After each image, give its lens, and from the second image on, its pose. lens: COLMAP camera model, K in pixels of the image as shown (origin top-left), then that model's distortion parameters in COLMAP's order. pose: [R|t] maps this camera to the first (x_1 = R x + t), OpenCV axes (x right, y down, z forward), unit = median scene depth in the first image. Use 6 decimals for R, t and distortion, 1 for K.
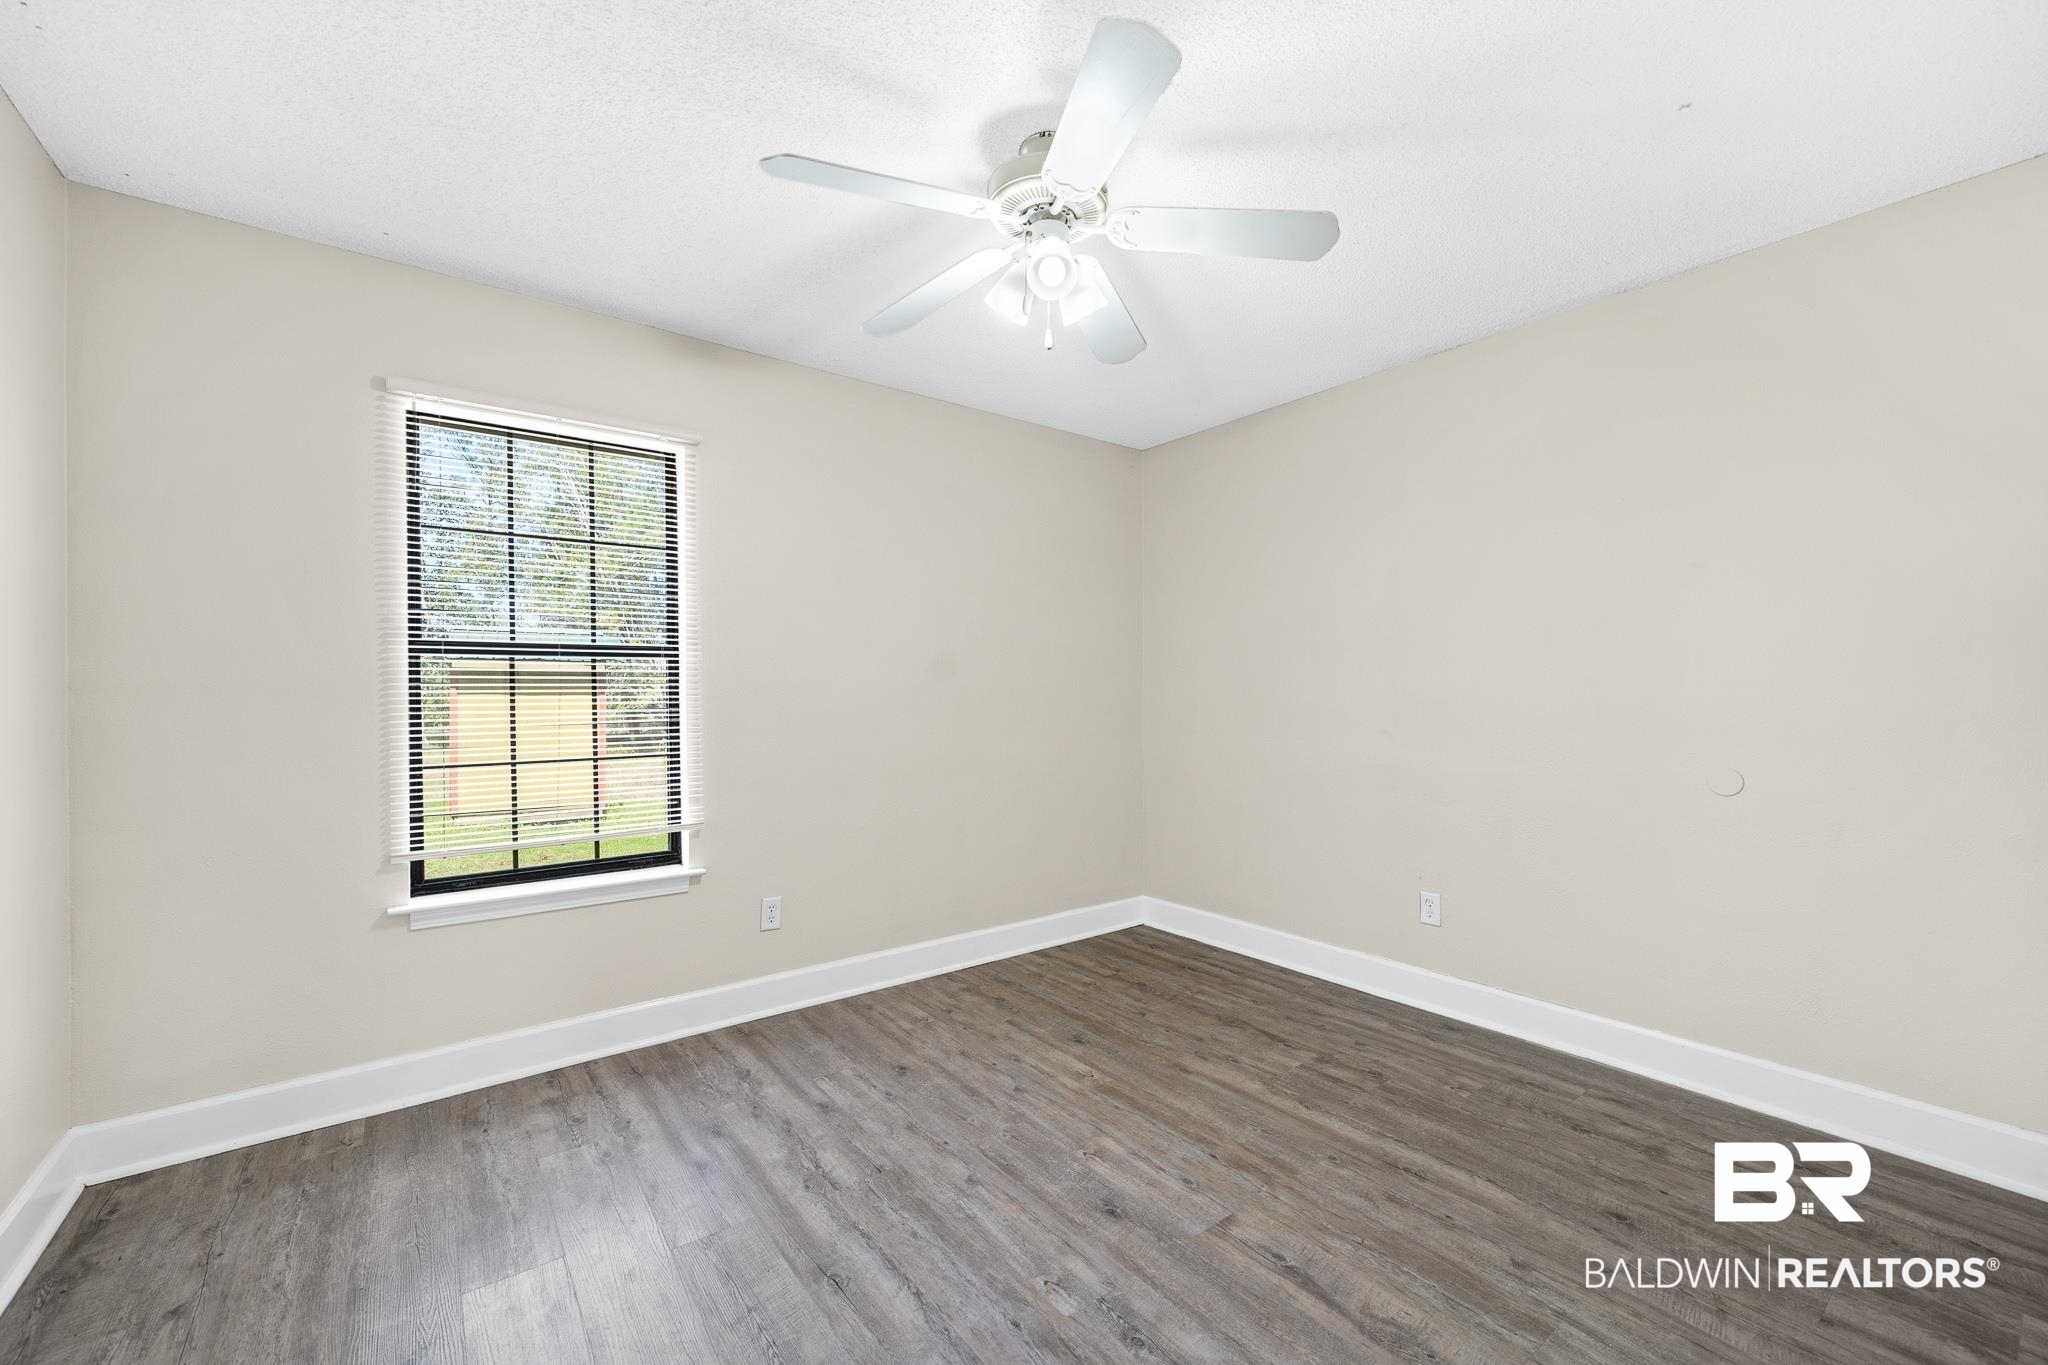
lens RADIAL K [[822.7, 0, 1023.6], [0, 822.7, 706.2], [0, 0, 1]] dist [0.000845, 0.000172]
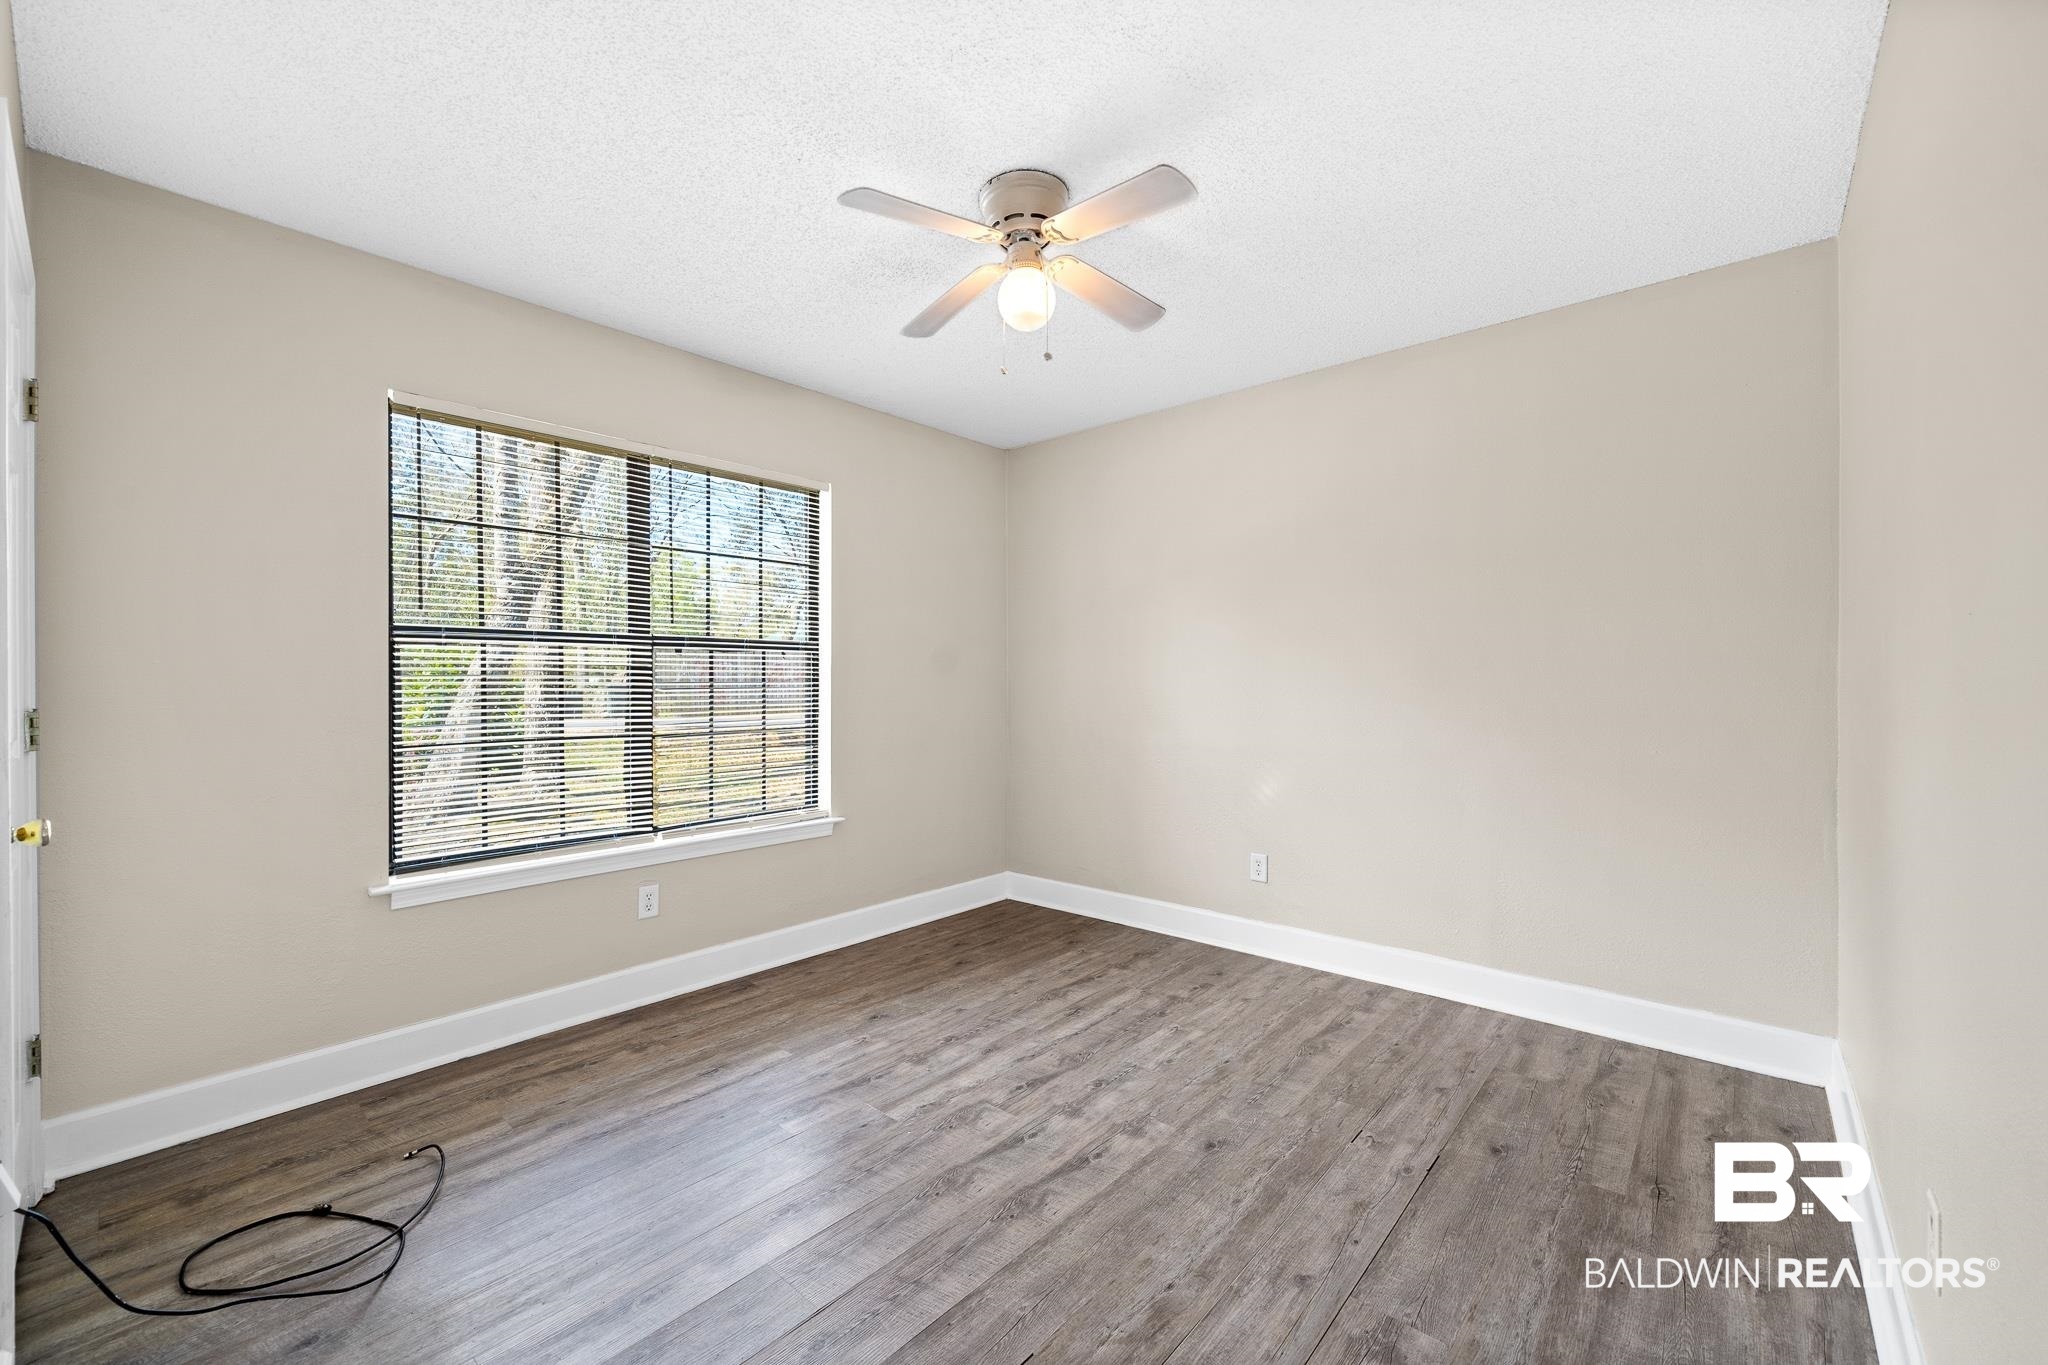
lens RADIAL K [[816.3, 0, 1024.0], [0, 816.3, 682.5], [0, 0, 1]] dist [-0.001142, -0.000066]
pose [[0.980820, 0.004012, 0.194874, -0.180260], [-0.001780, 0.999931, -0.011626, 0.001666], [-0.194907, 0.011056, 0.980759, -0.146726]]
